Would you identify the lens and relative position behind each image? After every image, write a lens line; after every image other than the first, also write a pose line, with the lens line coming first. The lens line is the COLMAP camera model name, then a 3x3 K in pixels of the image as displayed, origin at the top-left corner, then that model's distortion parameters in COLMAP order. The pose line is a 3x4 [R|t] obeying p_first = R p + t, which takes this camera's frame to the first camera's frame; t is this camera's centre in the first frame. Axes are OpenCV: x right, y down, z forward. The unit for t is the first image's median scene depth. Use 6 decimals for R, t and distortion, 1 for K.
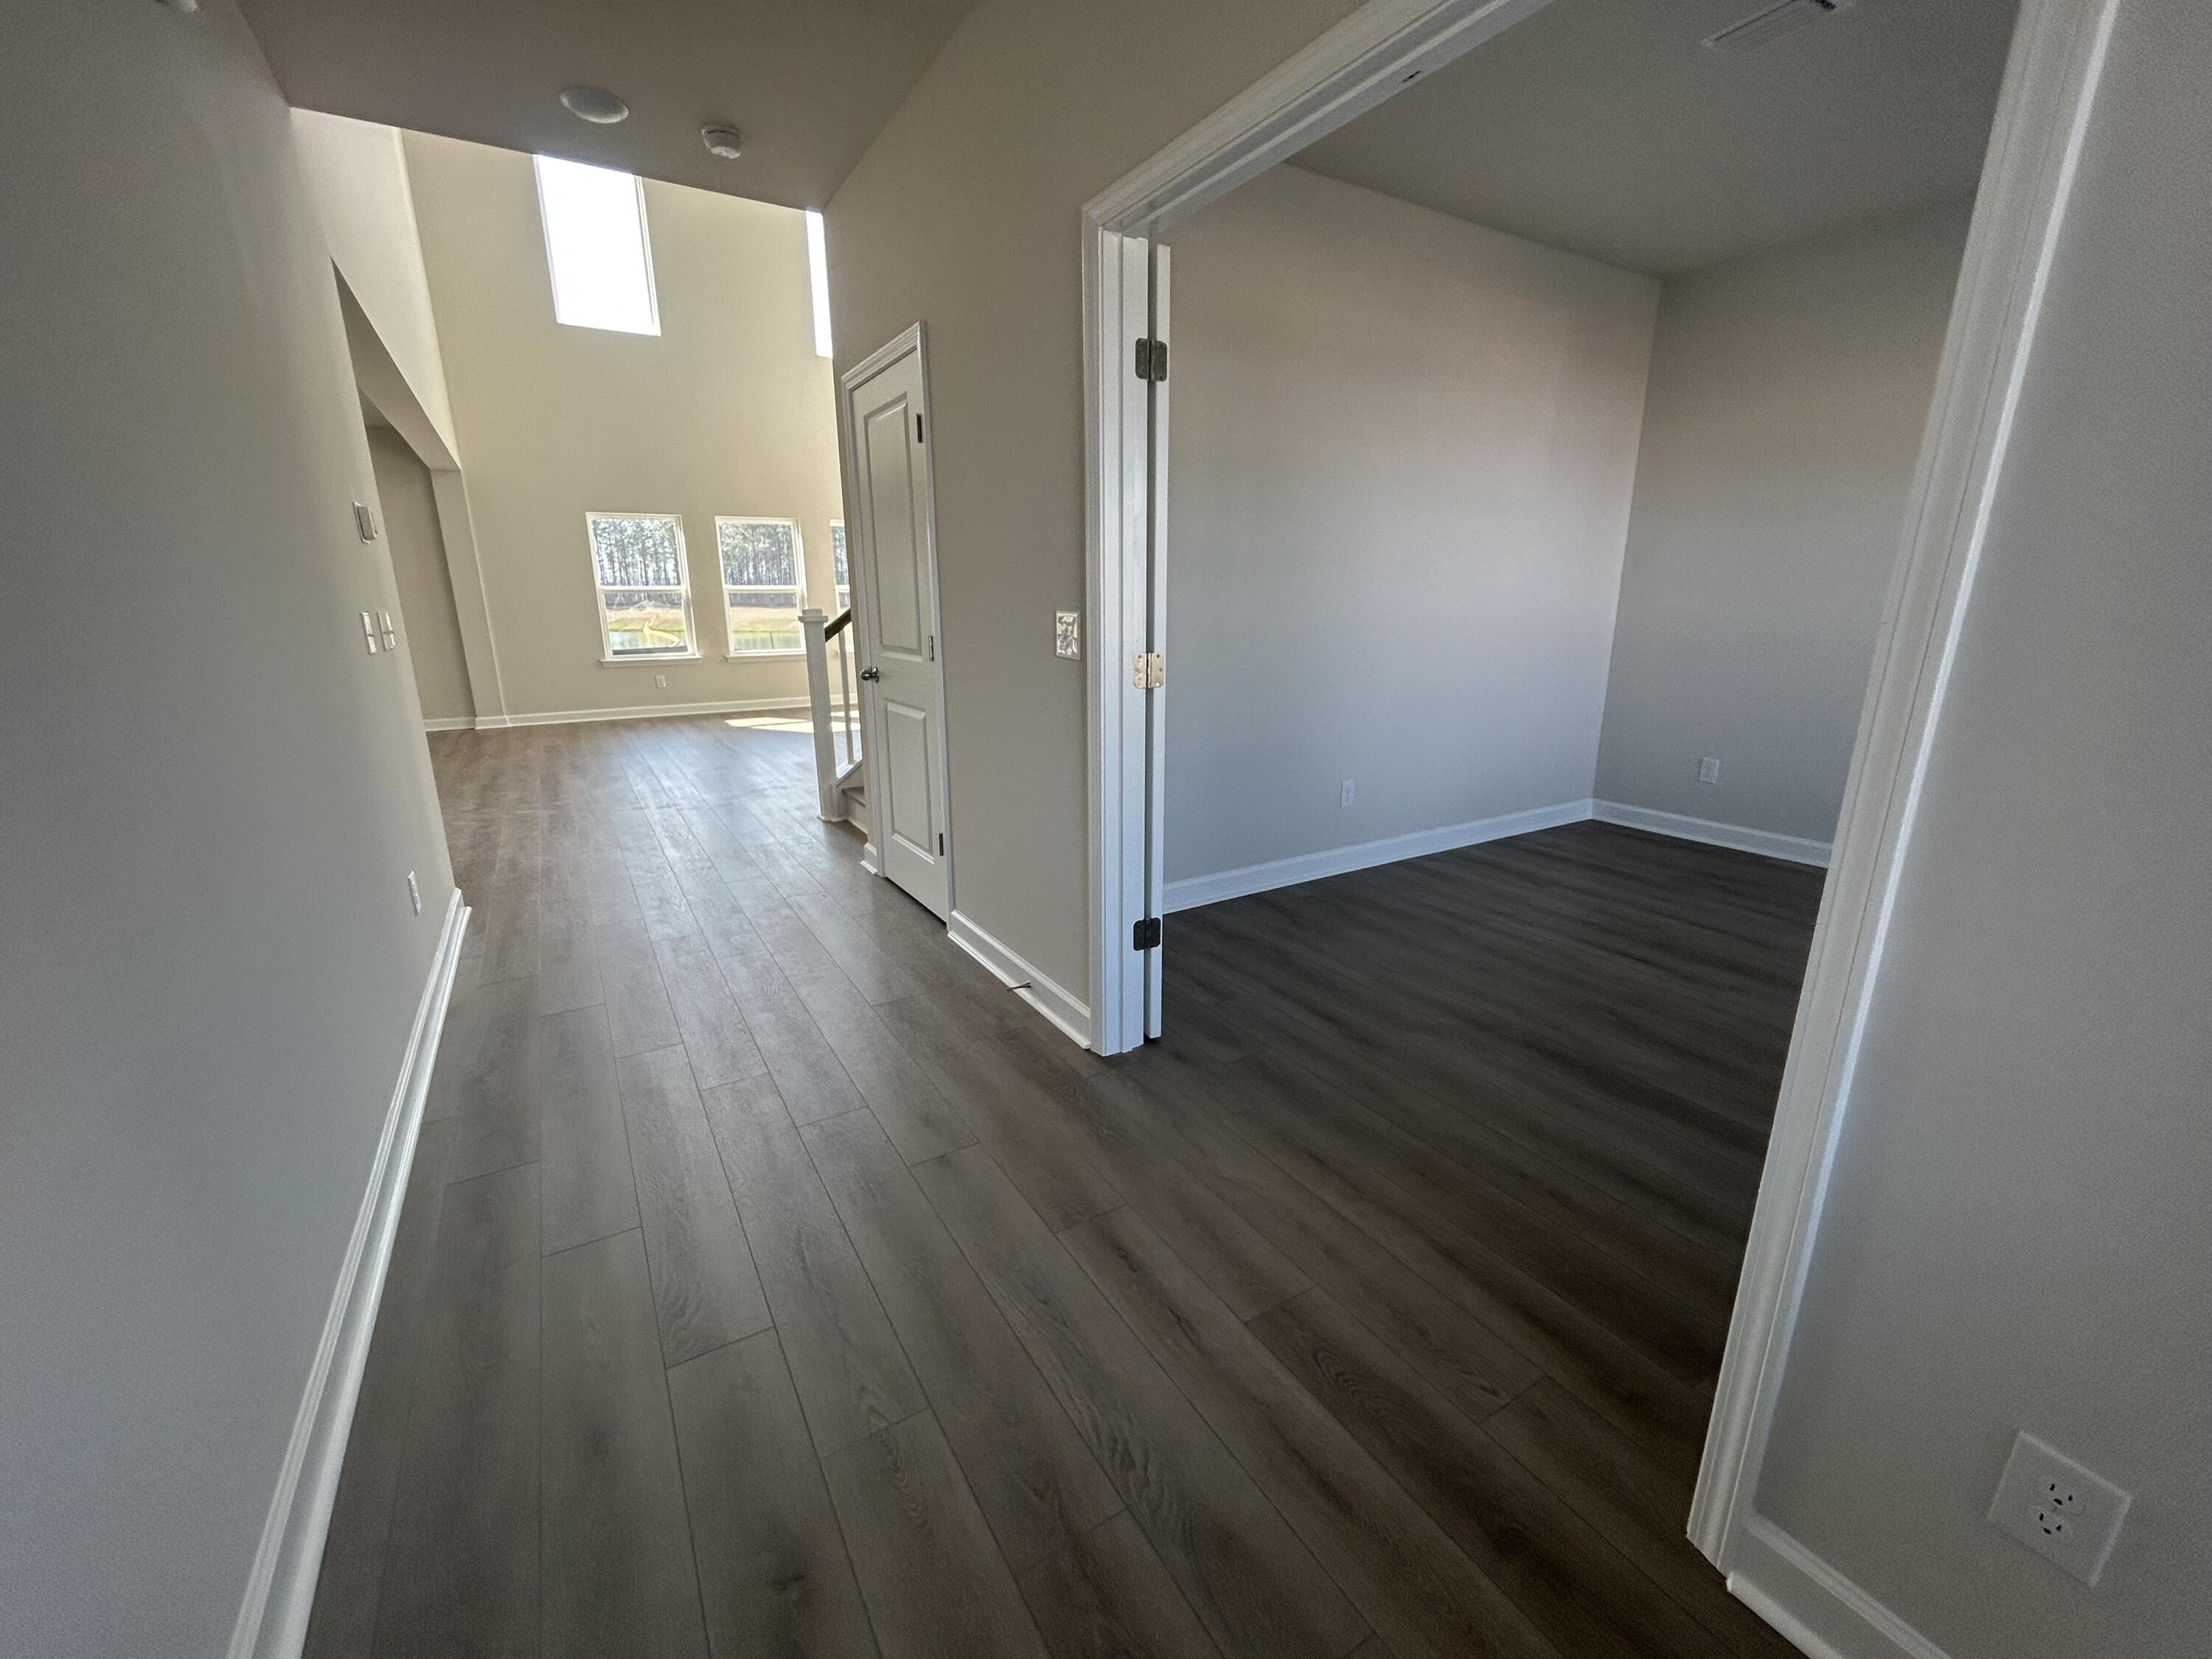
lens RADIAL K [[898.3, 0, 1084.8], [0, 898.3, 824.8], [0, 0, 1]] dist [-0.002186, 0.000884]
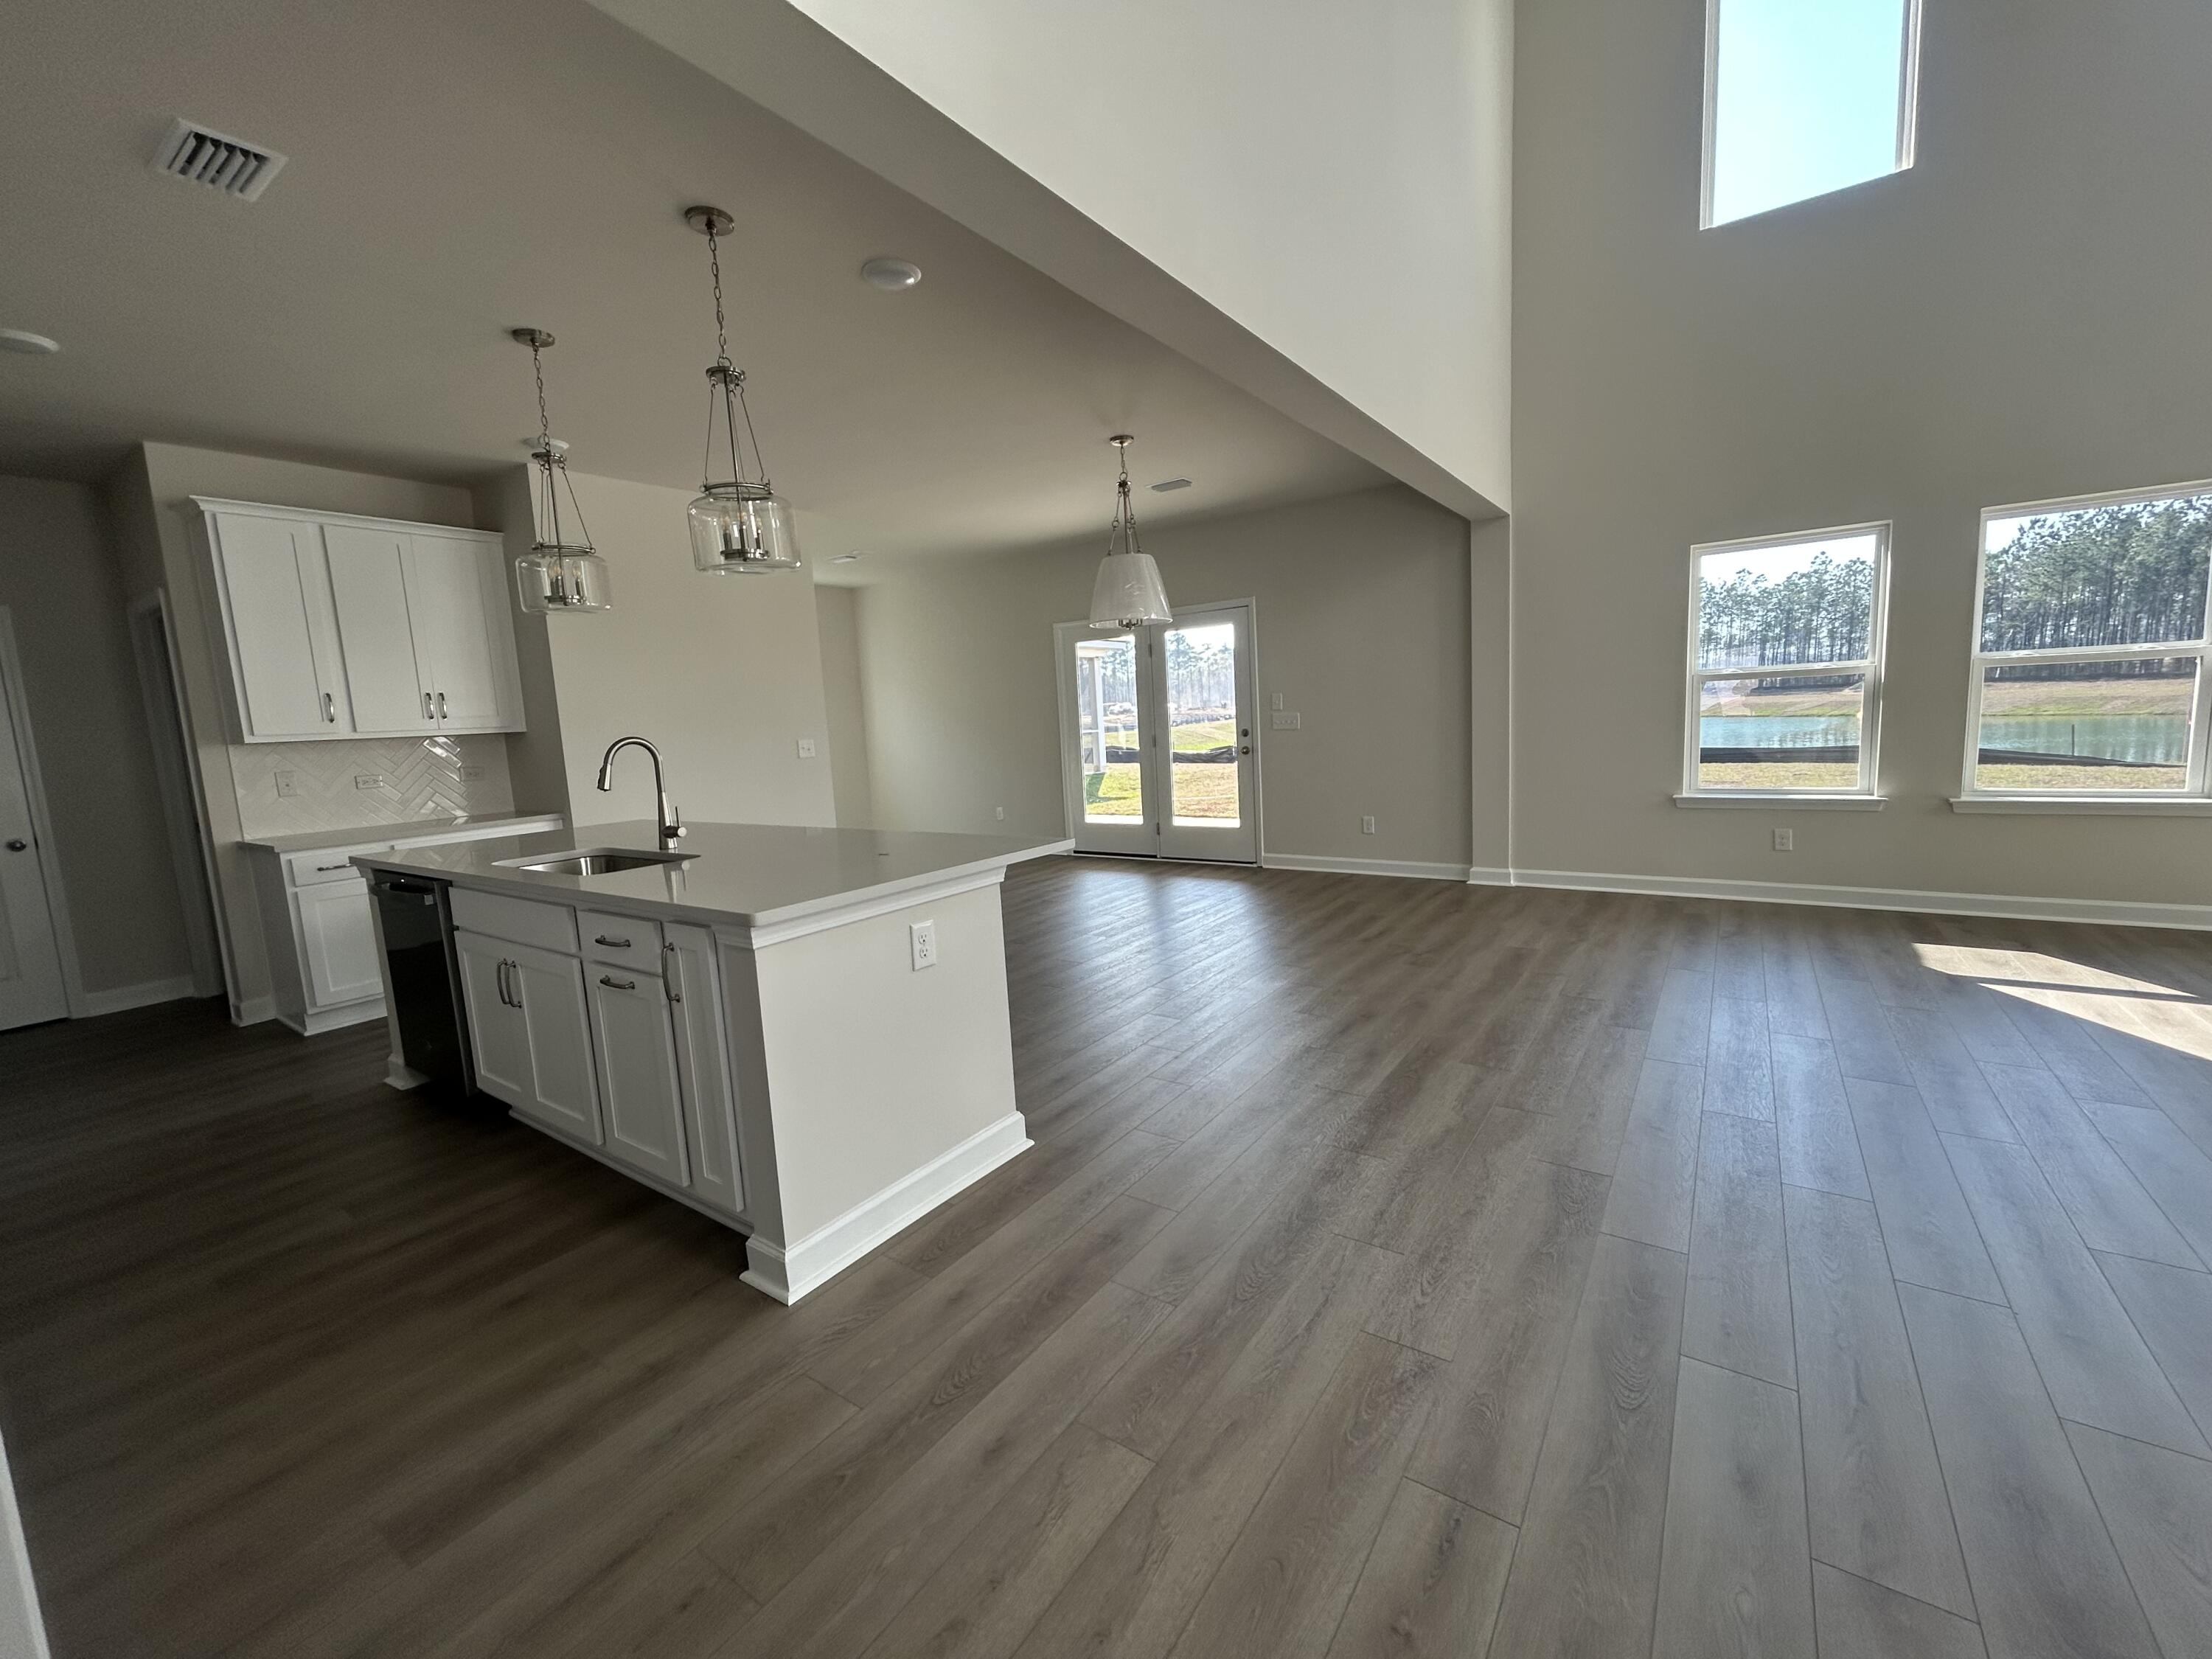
lens RADIAL K [[898.3, 0, 1096.1], [0, 898.3, 830.3], [0, 0, 1]] dist [-0.002186, 0.000884]
pose [[0.408472, 0.105711, -0.906629, -0.156360], [-0.182892, 0.982607, 0.032170, -0.107288], [0.894260, 0.152675, 0.420701, 0.409280]]
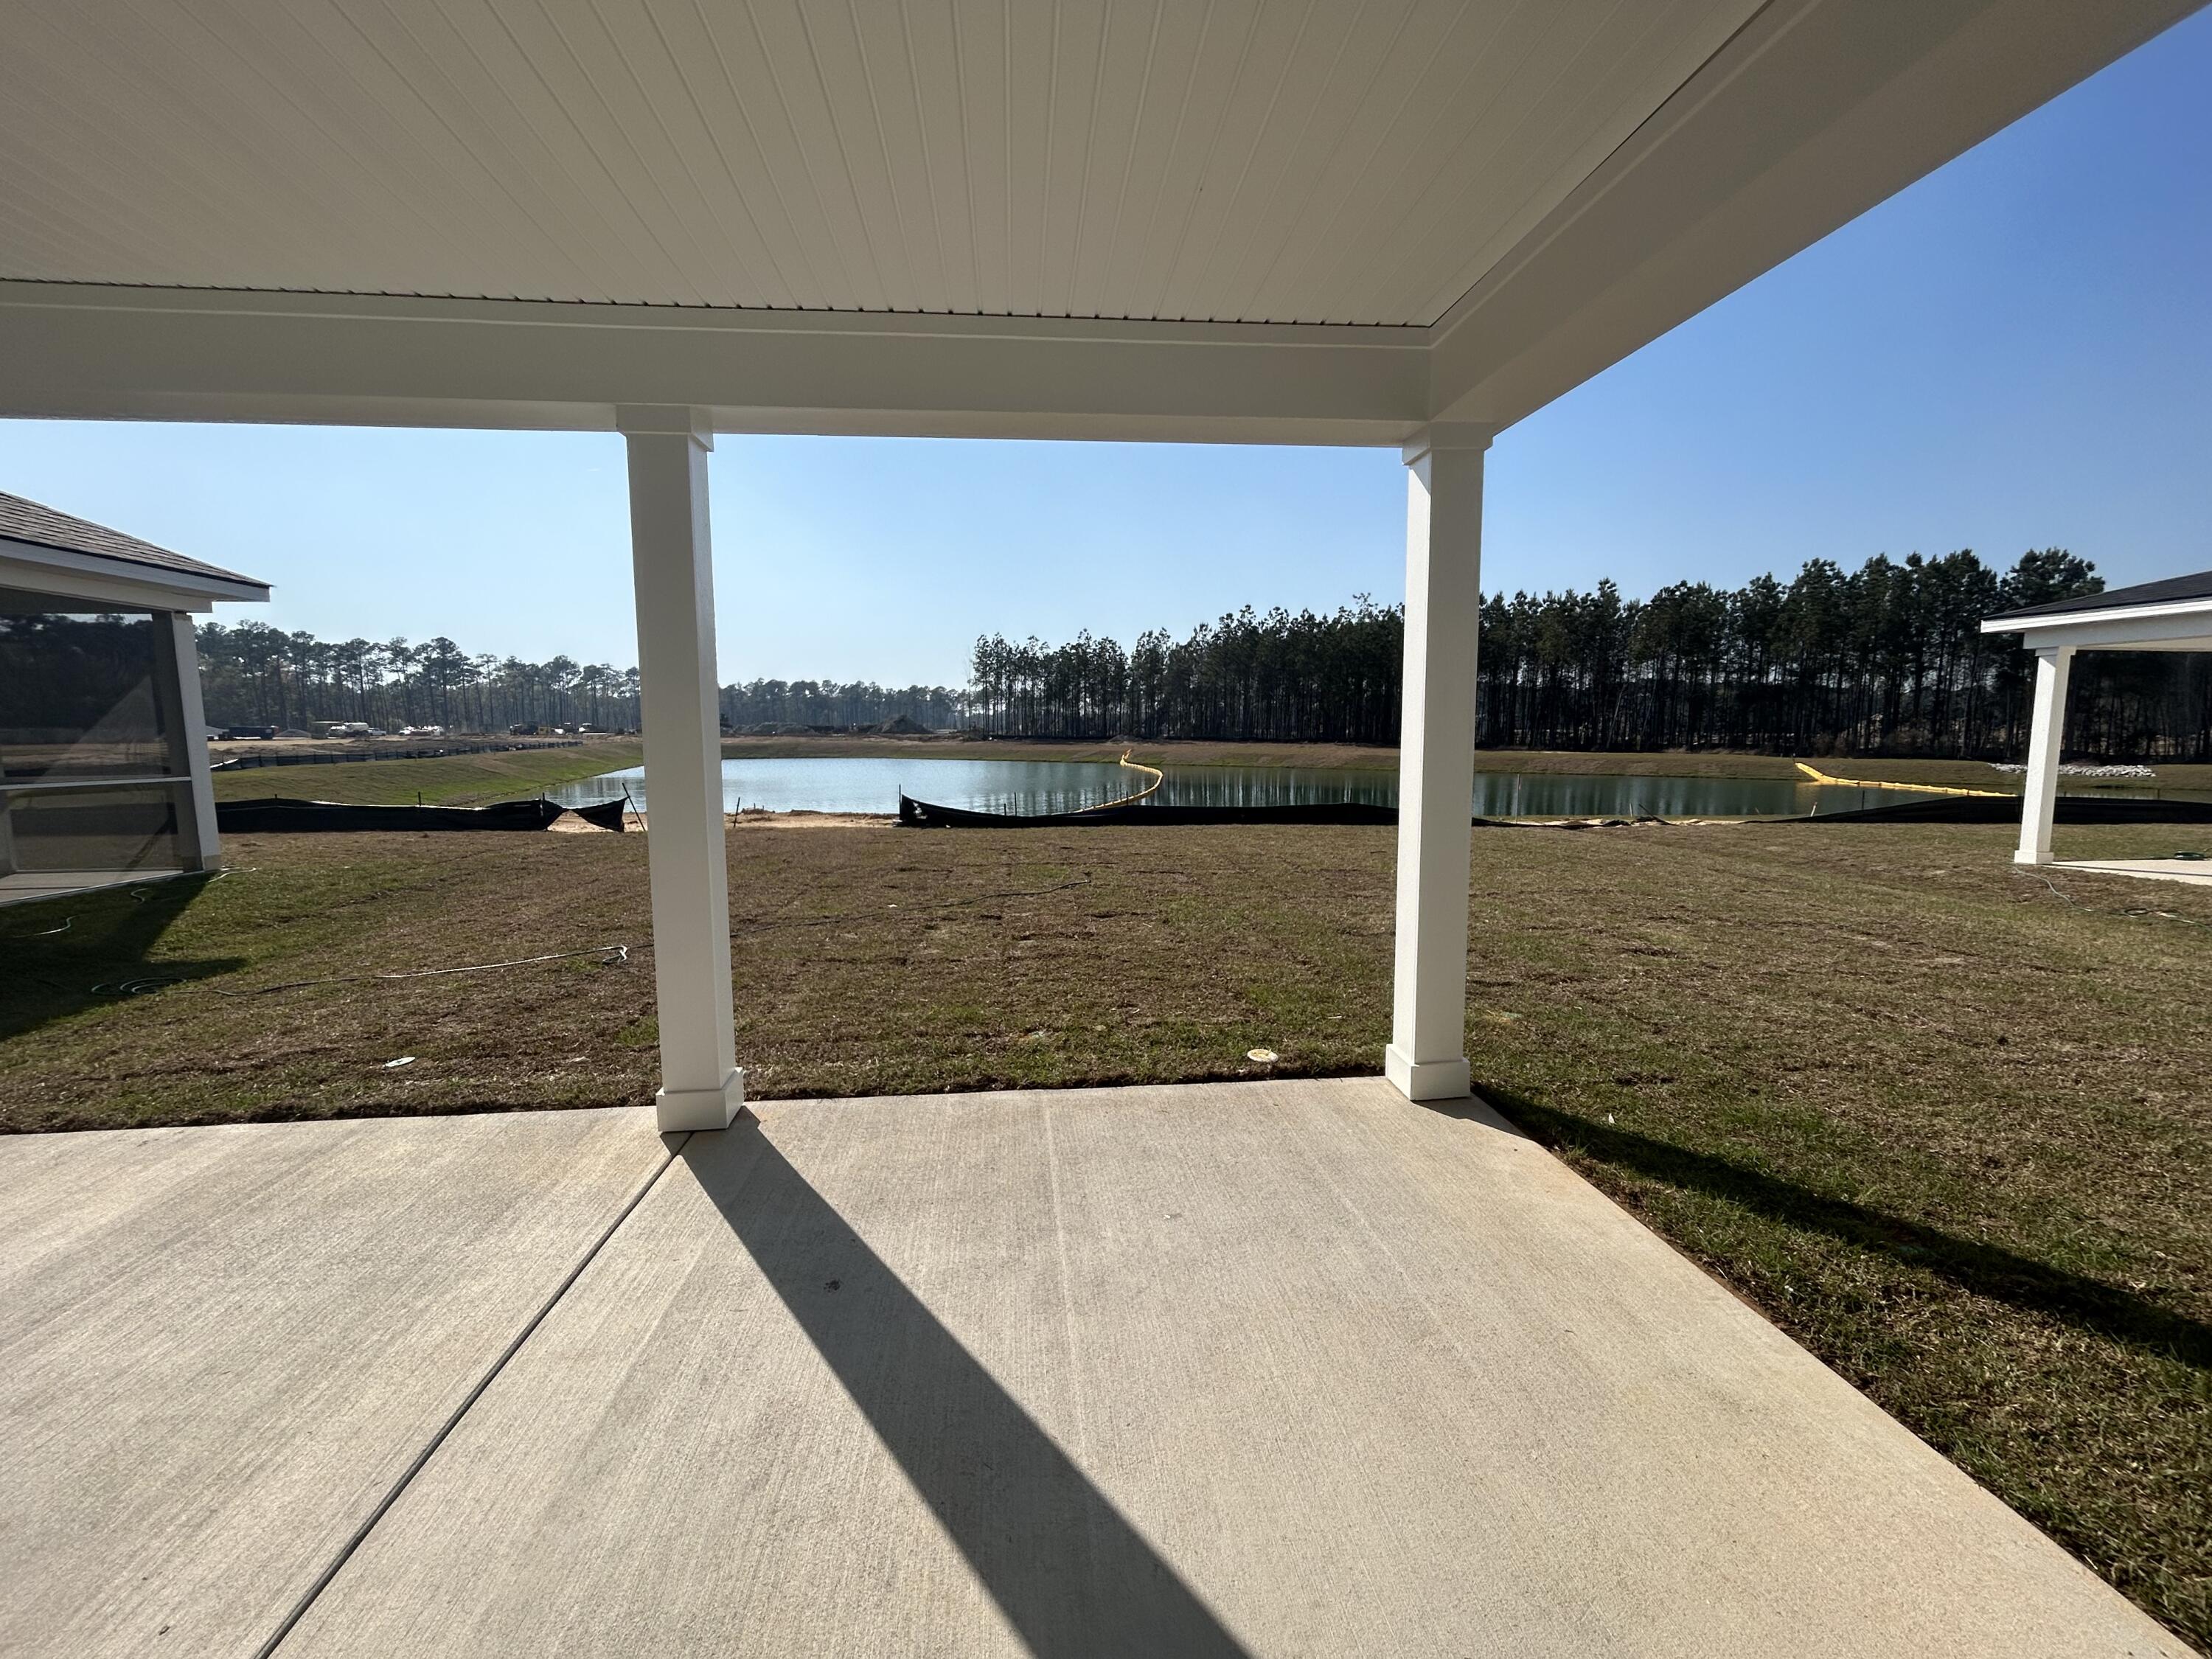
lens RADIAL K [[898.3, 0, 1085.7], [0, 898.3, 818.6], [0, 0, 1]] dist [-0.002186, 0.000884]
pose [[0.903755, 0.044458, -0.425736, -0.915047], [-0.108904, 0.985745, -0.128245, -0.198017], [0.413965, 0.162267, 0.895713, 0.835655]]
